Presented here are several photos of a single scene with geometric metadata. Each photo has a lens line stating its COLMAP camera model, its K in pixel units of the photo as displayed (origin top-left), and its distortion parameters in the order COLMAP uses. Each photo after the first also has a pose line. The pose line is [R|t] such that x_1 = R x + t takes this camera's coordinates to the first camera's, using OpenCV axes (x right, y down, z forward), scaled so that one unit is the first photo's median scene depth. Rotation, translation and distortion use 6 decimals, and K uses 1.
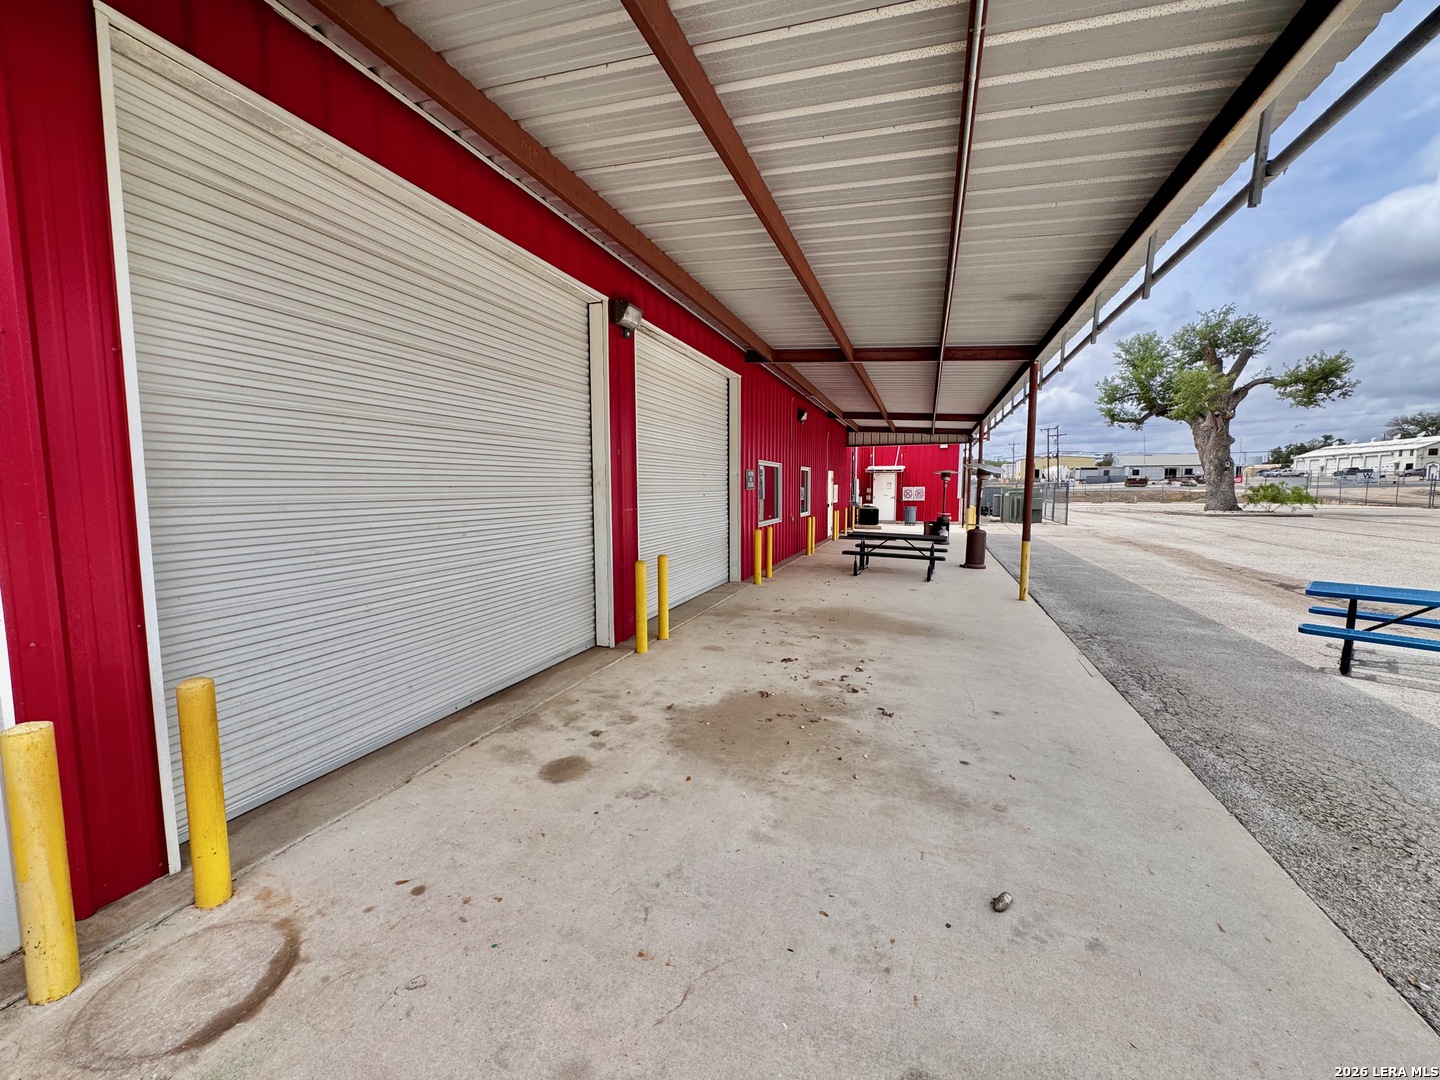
lens RADIAL K [[575.2, 0, 720.4], [0, 575.2, 542.5], [0, 0, 1]] dist [-0.002525, -0.000331]
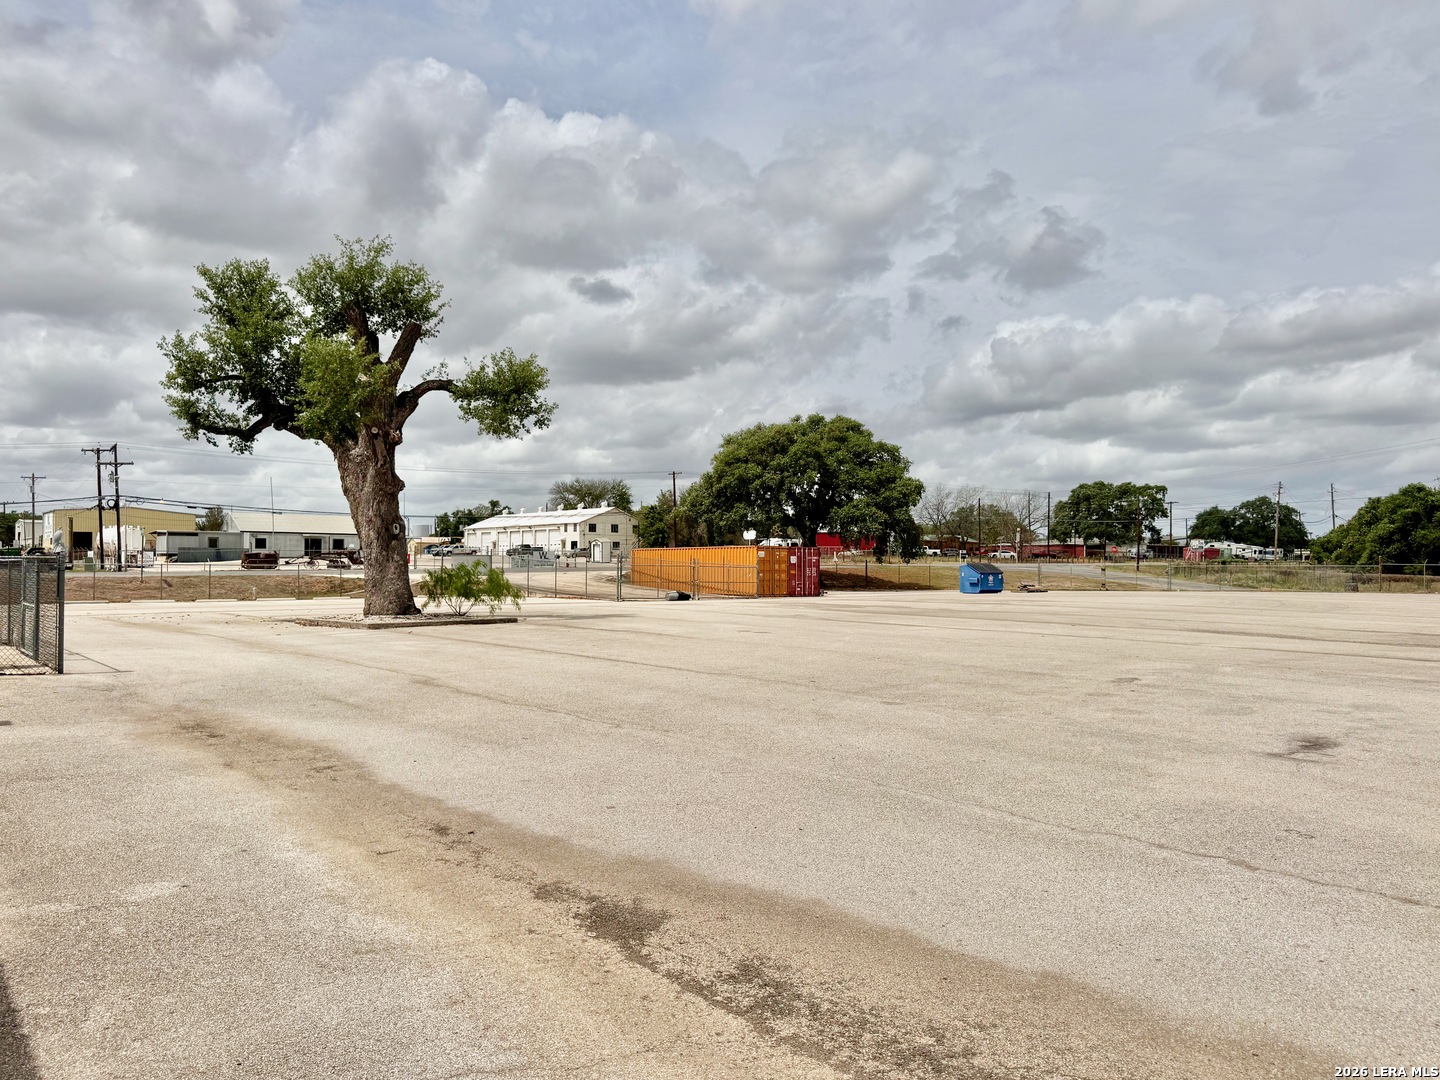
lens RADIAL K [[1086.0, 0, 720.0], [0, 1086.0, 540.0], [0, 0, 1]] dist [0.208728, -0.513431]
pose [[0.529456, 0.029810, 0.847814, 0.149481], [0.072604, 0.994123, -0.080296, -0.018101], [-0.845225, 0.104068, 0.524180, 0.178801]]
